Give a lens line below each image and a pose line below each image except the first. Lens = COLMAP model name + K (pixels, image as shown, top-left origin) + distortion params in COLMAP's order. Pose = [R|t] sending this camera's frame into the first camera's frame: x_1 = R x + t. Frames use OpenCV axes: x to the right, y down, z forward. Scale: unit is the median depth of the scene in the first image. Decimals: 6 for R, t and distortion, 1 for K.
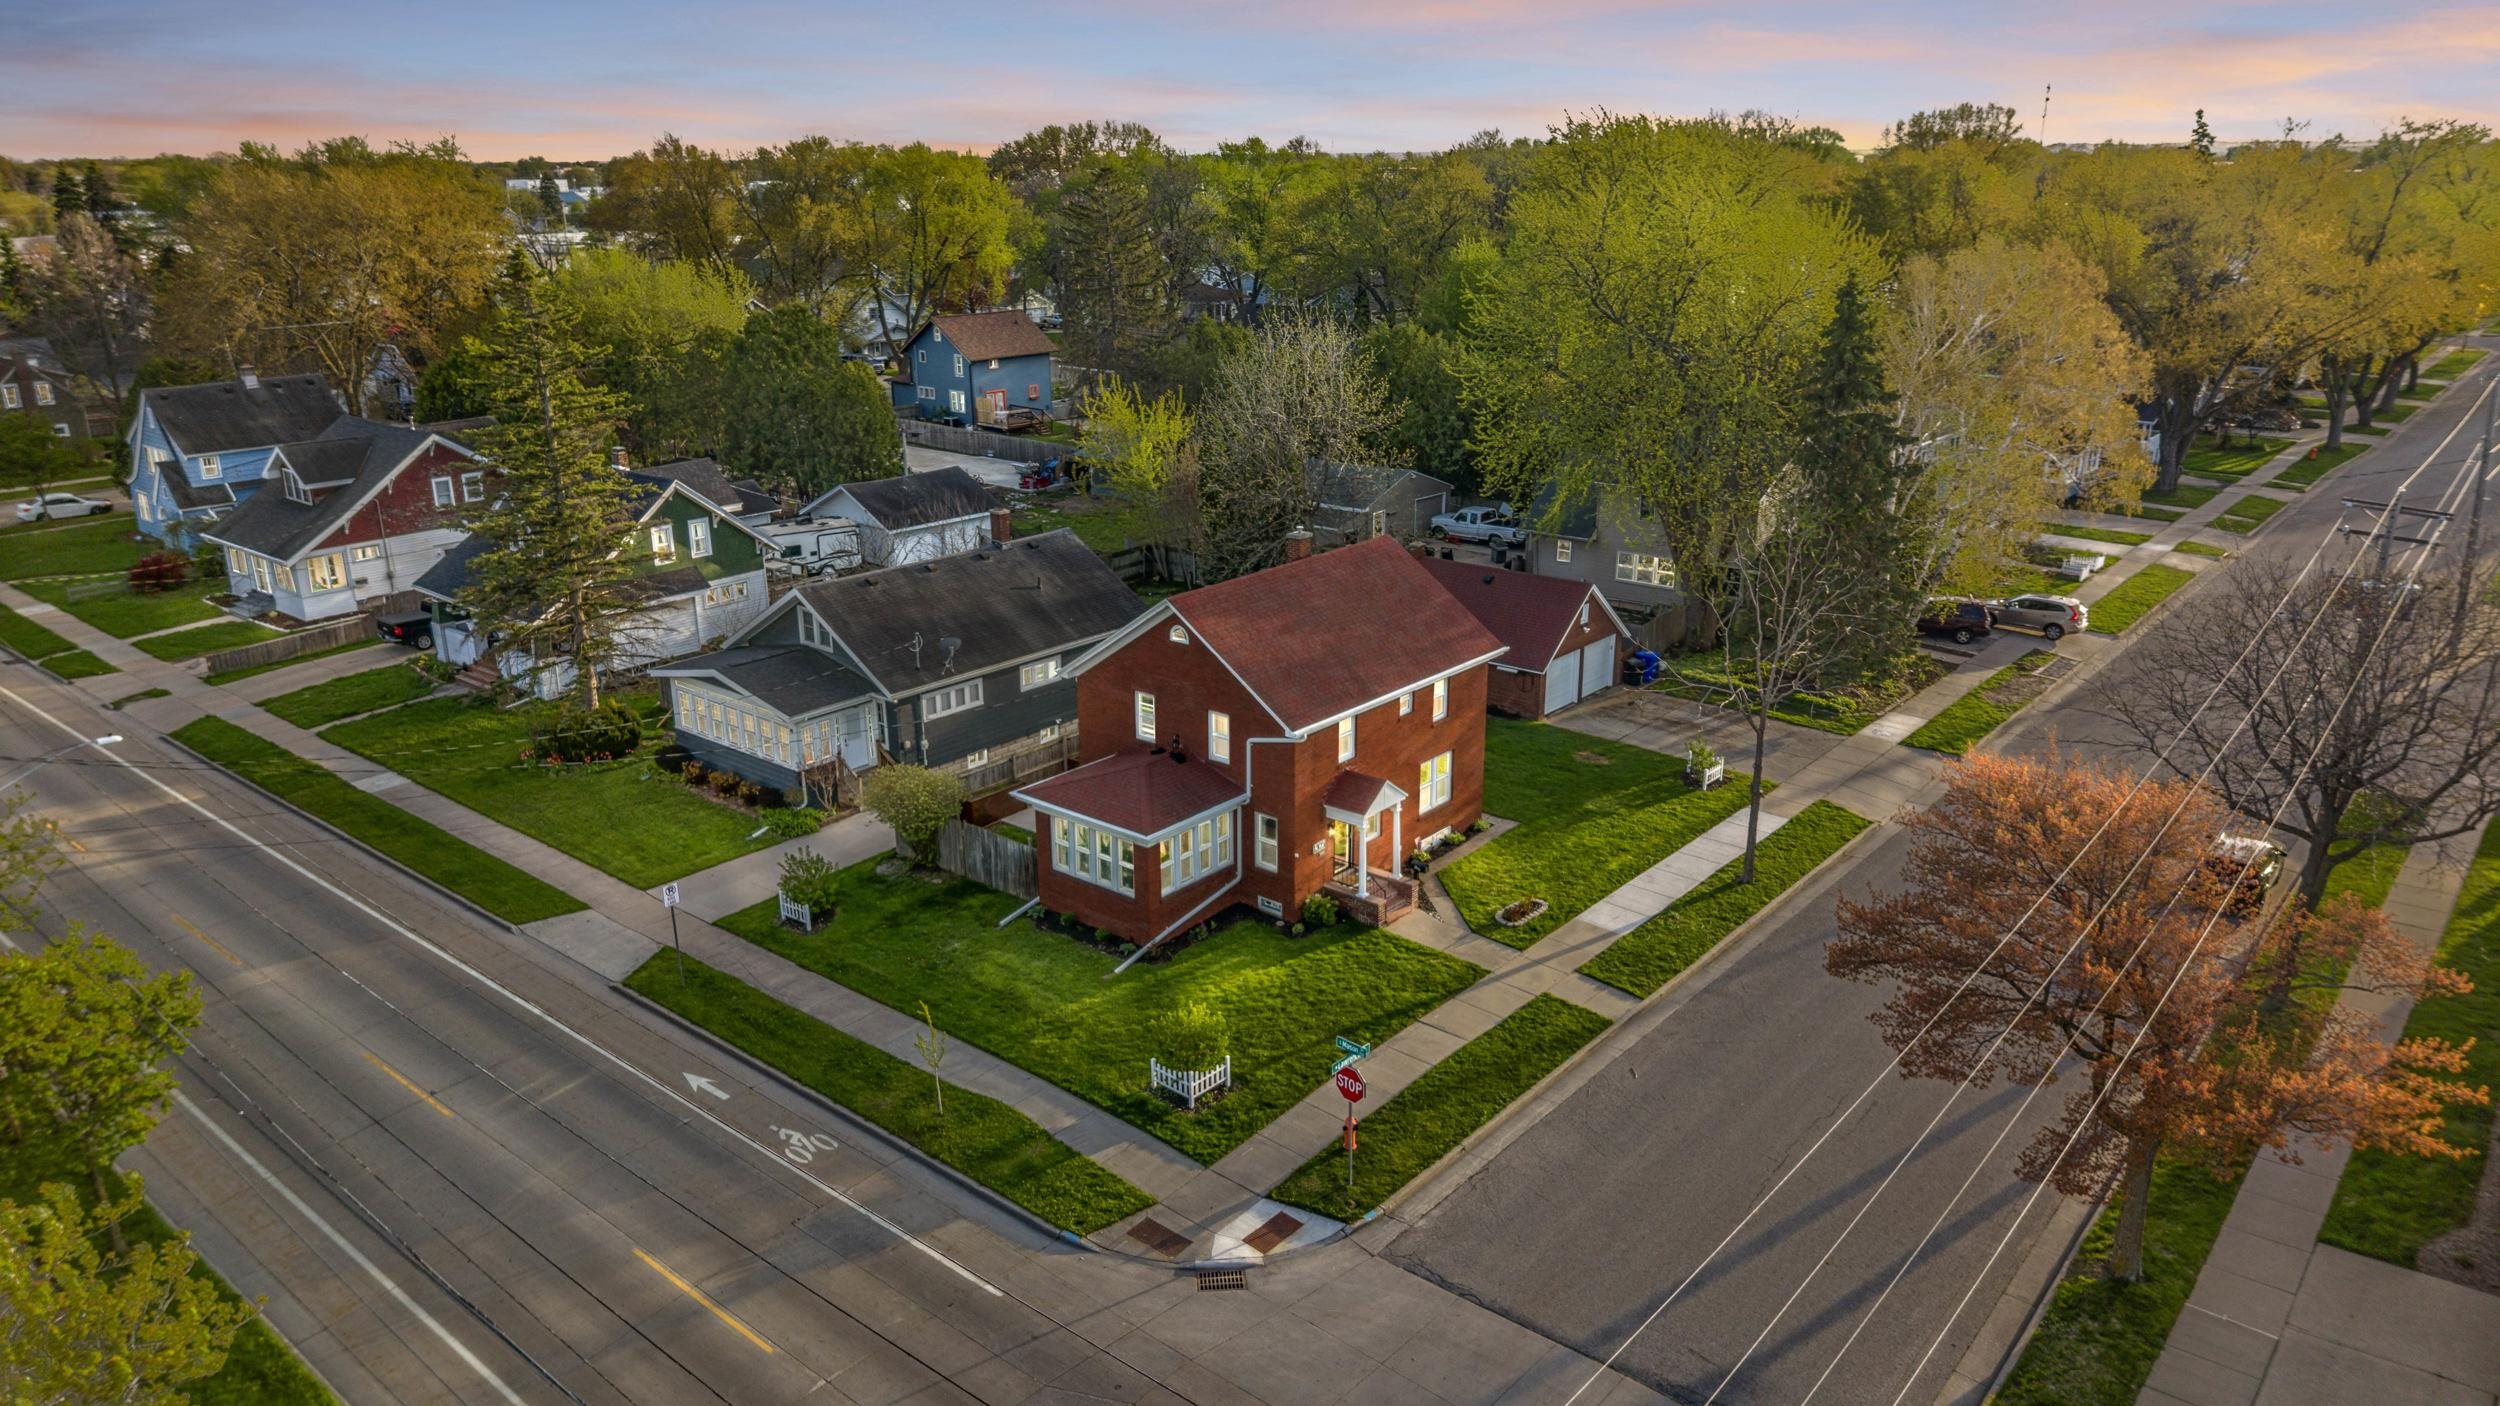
lens RADIAL K [[1687.4, 0, 1245.0], [0, 1687.4, 700.9], [0, 0, 1]] dist [0.017921, -0.002432]
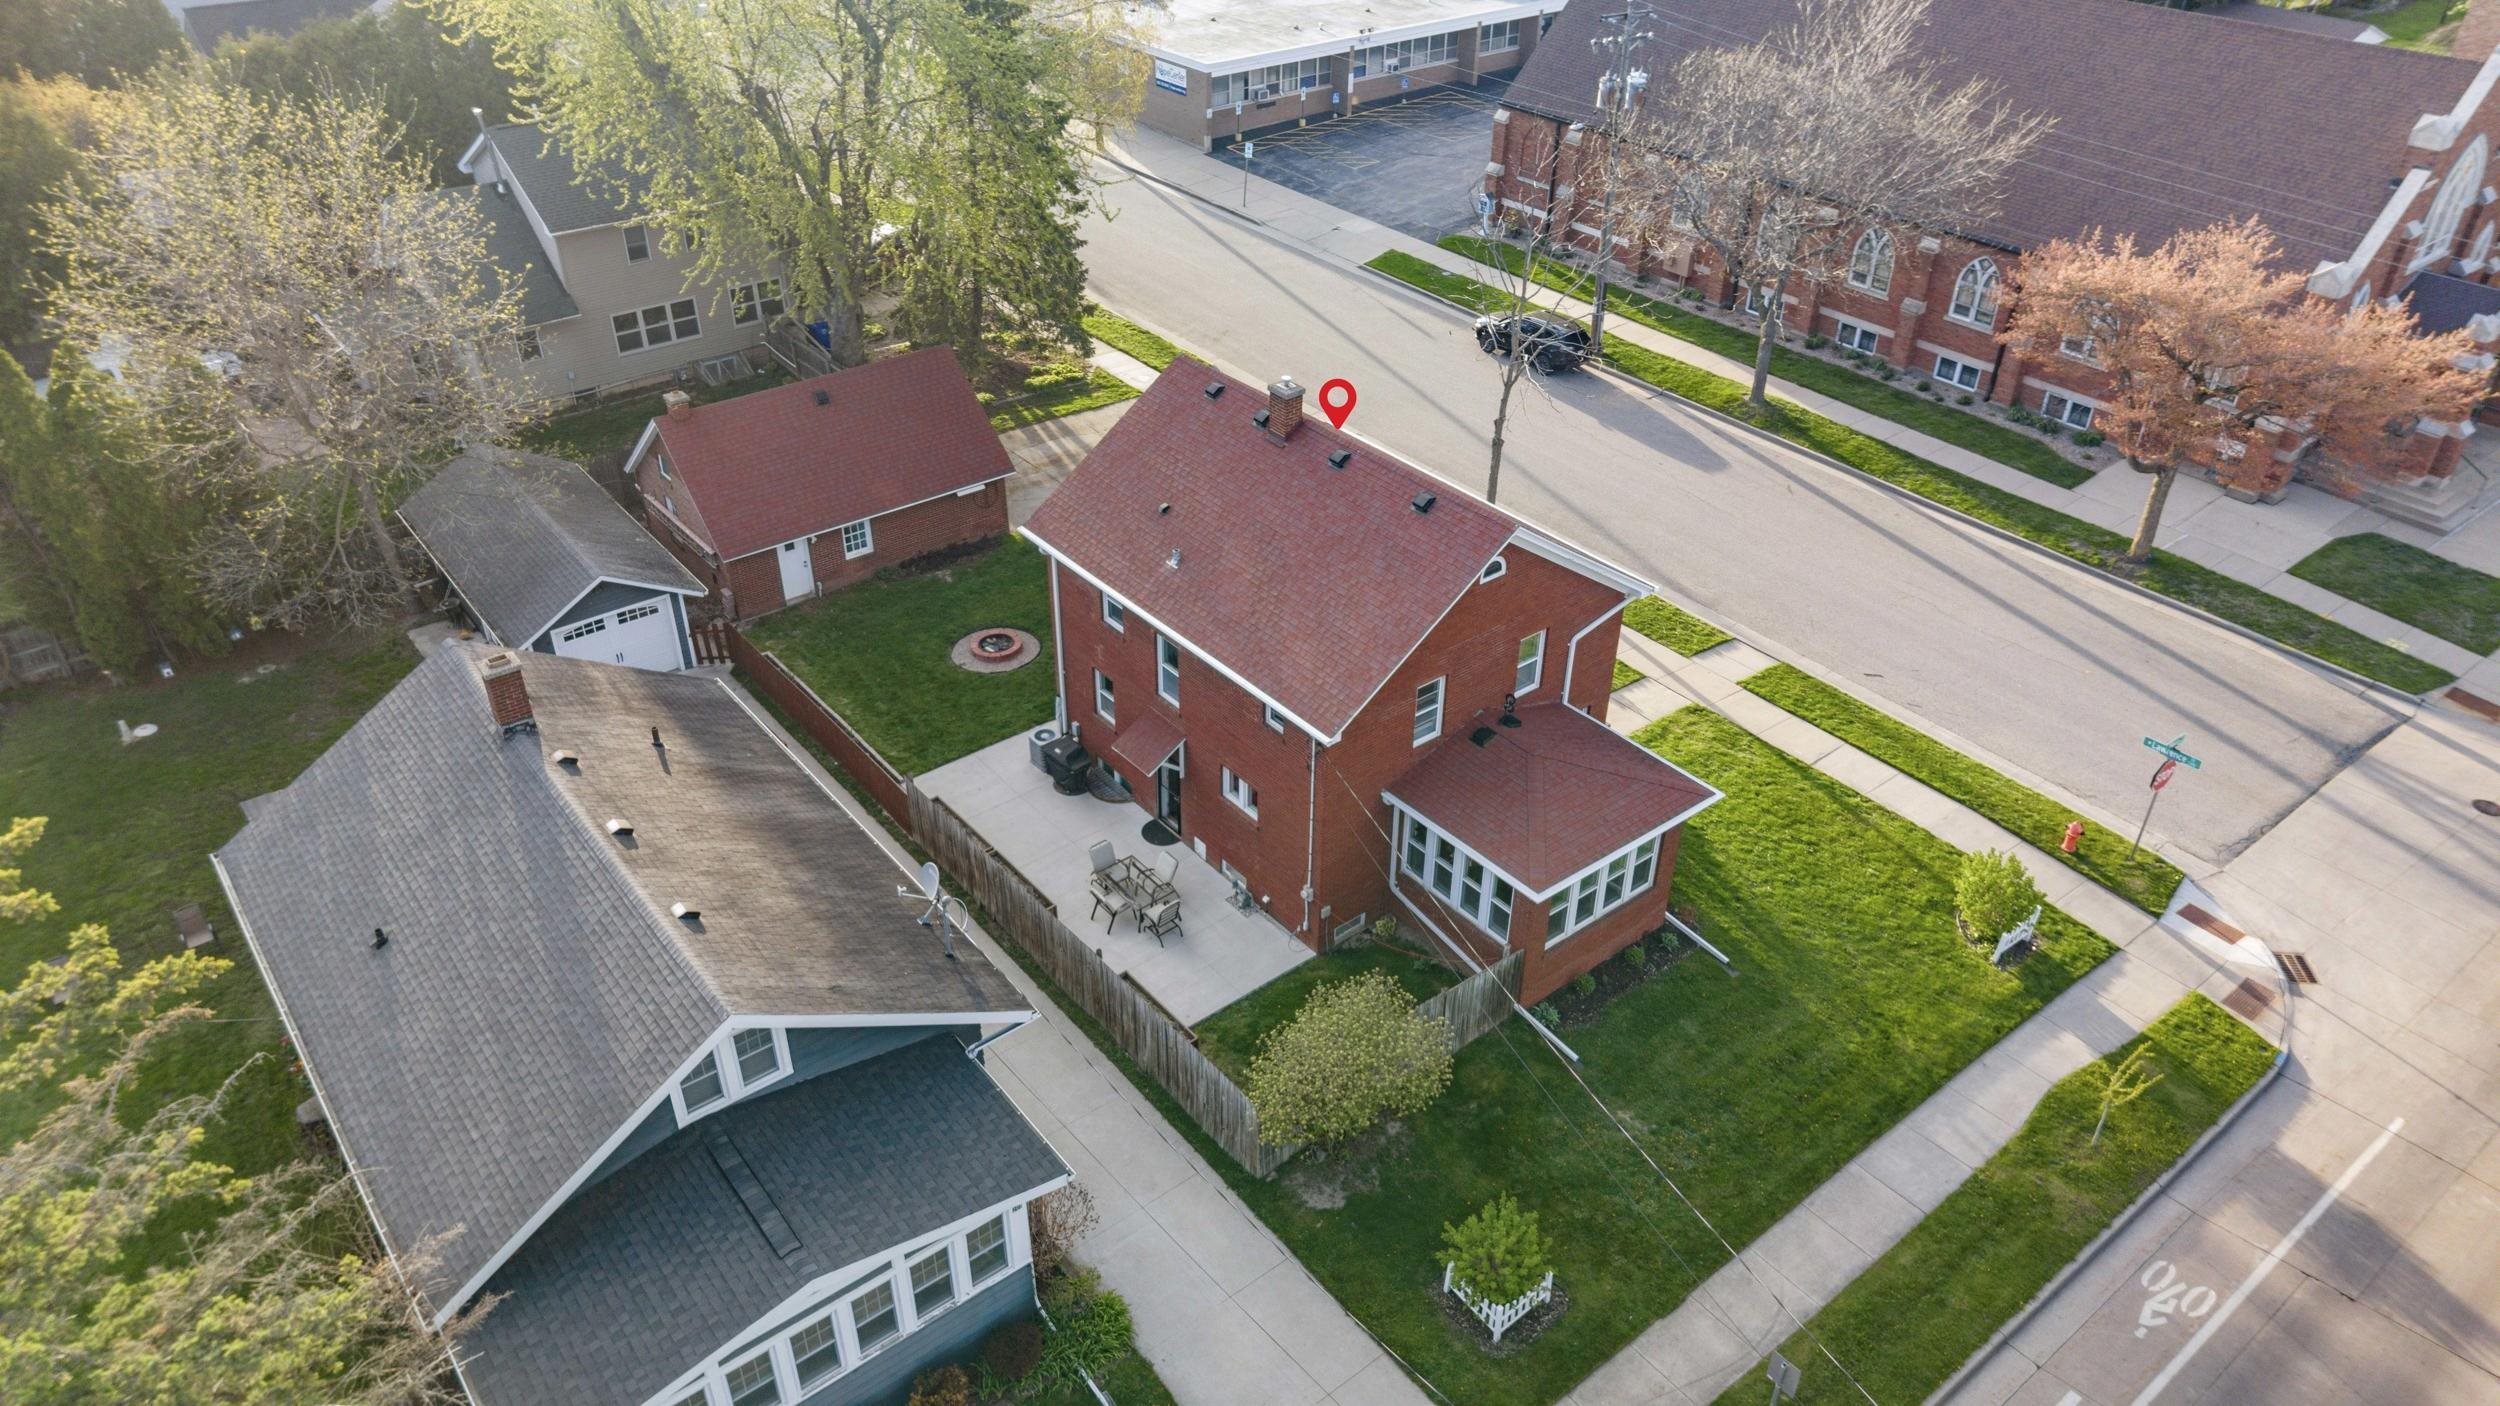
lens RADIAL K [[1676.4, 0, 1234.4], [0, 1676.4, 676.3], [0, 0, 1]] dist [0.004683, -0.005261]
pose [[0.204664, -0.525985, 0.825501, -0.714942], [0.299507, 0.836555, 0.458772, -0.383183], [-0.931884, 0.153349, 0.328749, 0.961980]]
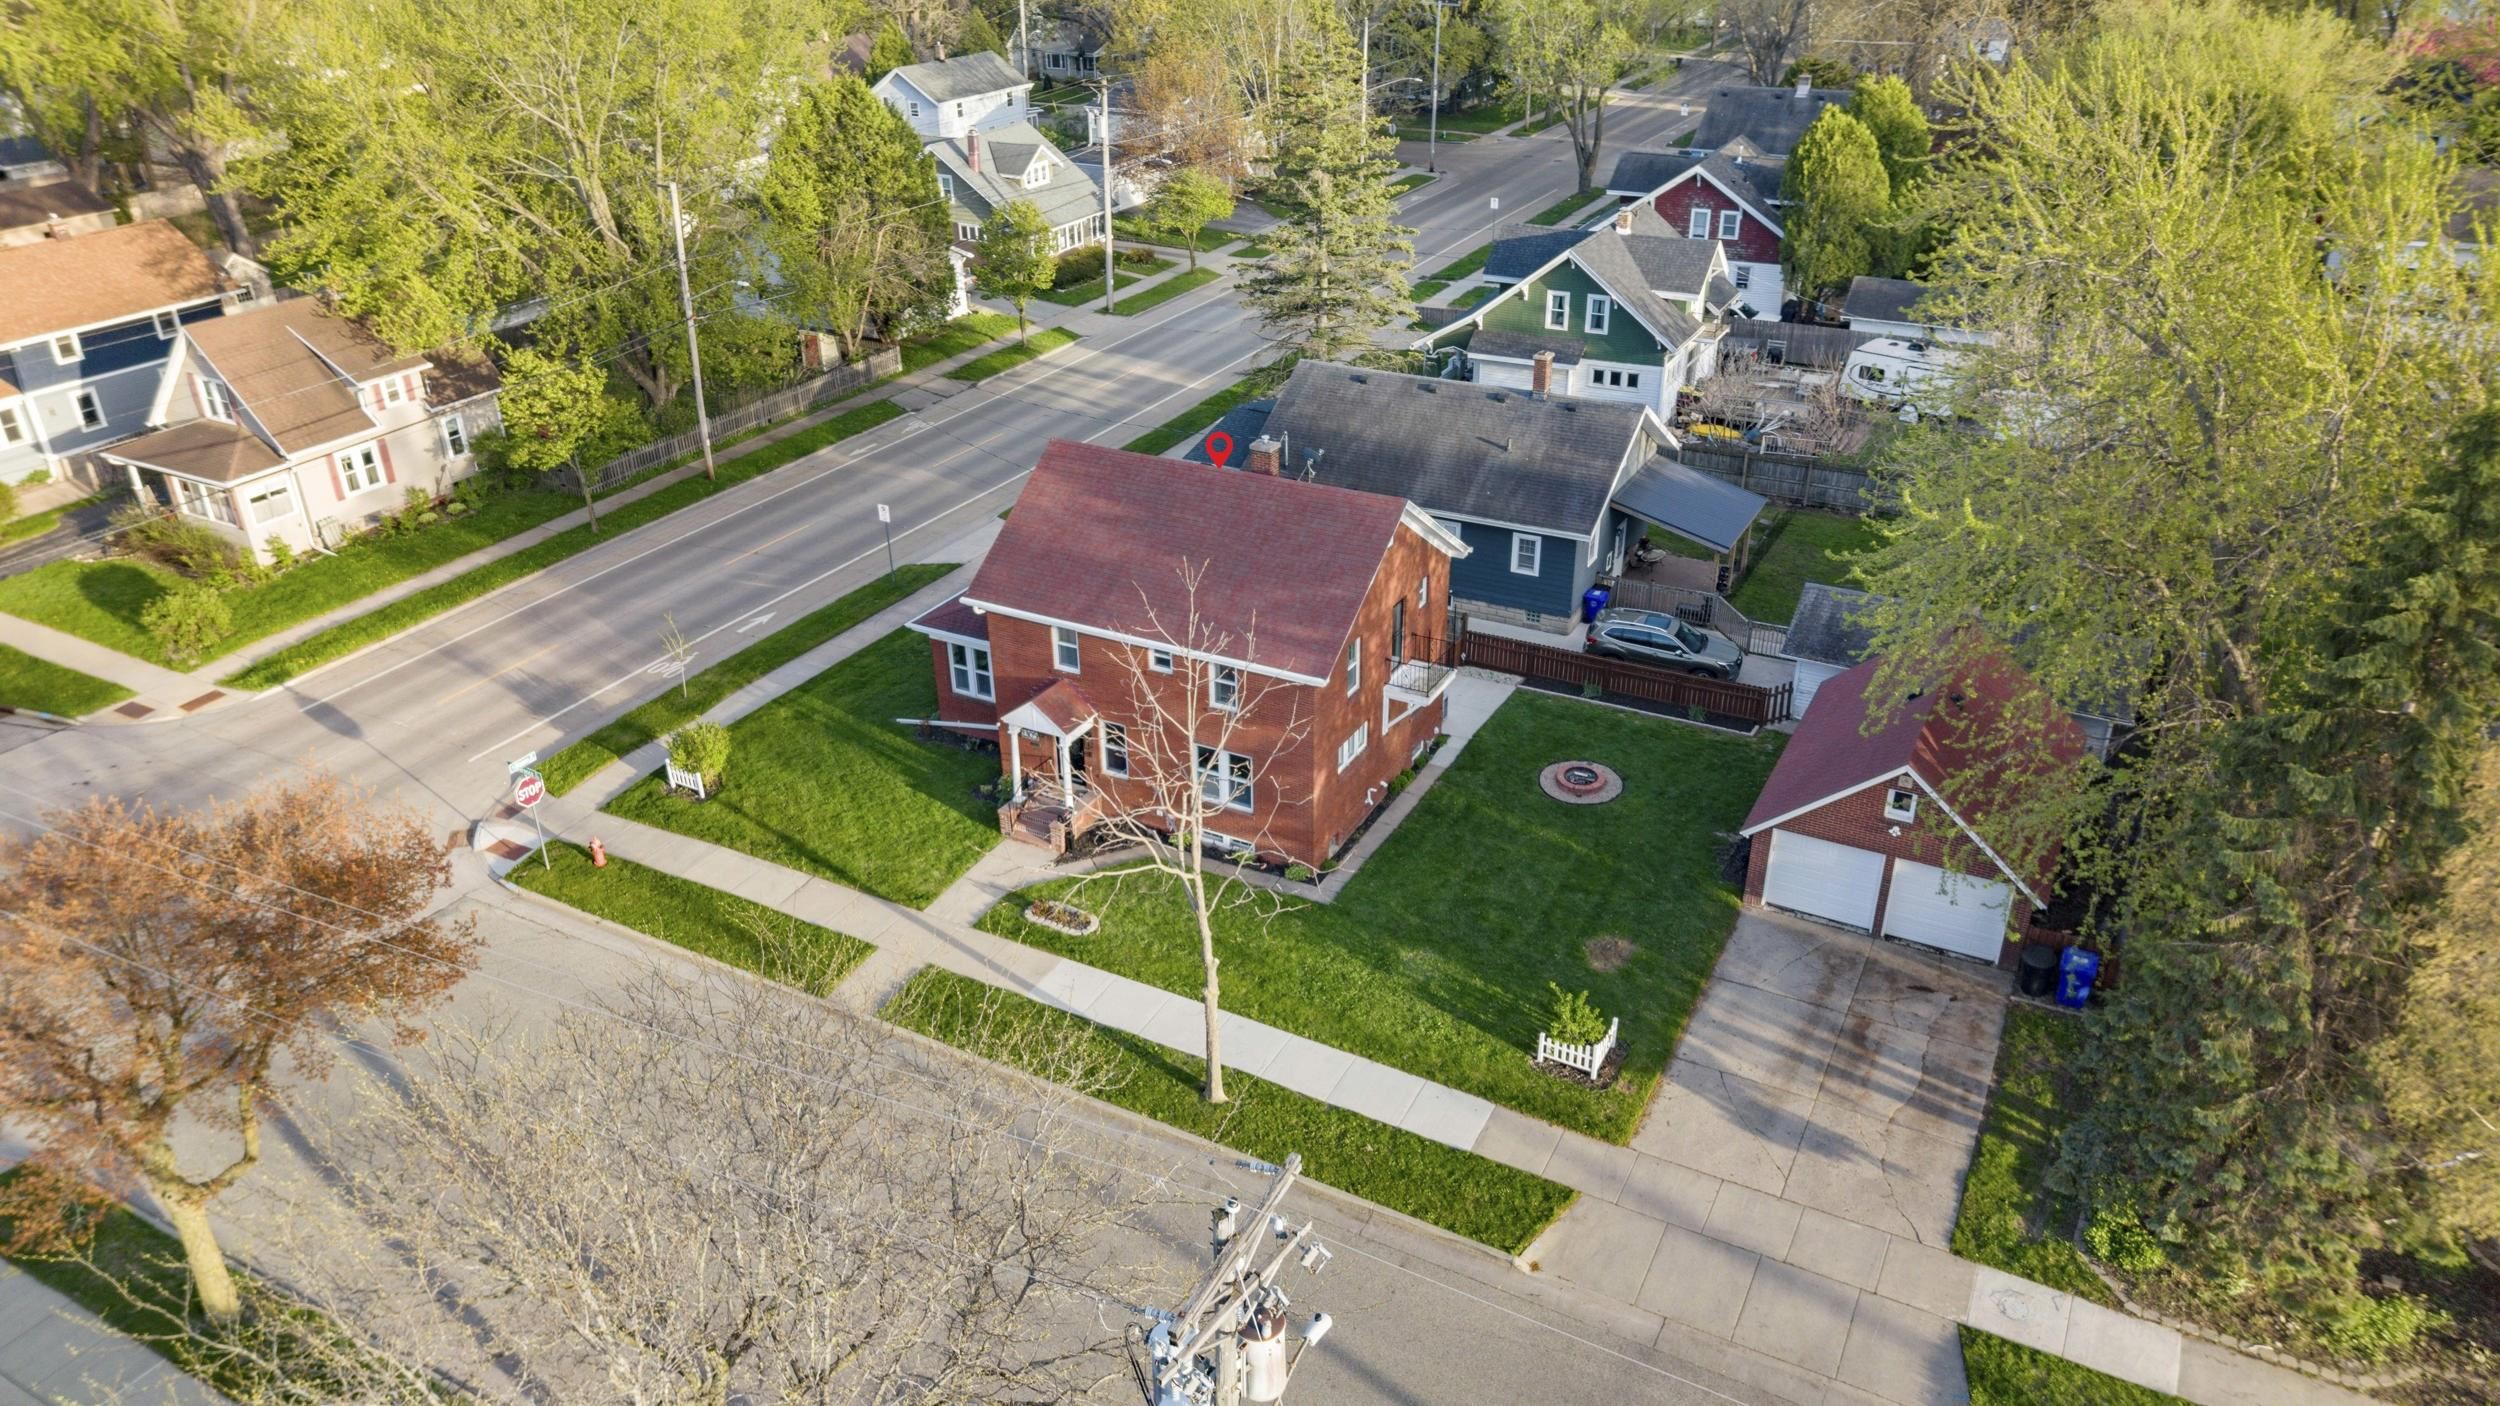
lens RADIAL K [[1687.4, 0, 1245.0], [0, 1687.4, 700.9], [0, 0, 1]] dist [0.017921, -0.002432]
pose [[0.198748, 0.457862, -0.866523, 0.977436], [-0.287387, 0.872521, 0.395115, -0.377982], [0.936967, 0.170499, 0.304995, 0.894488]]
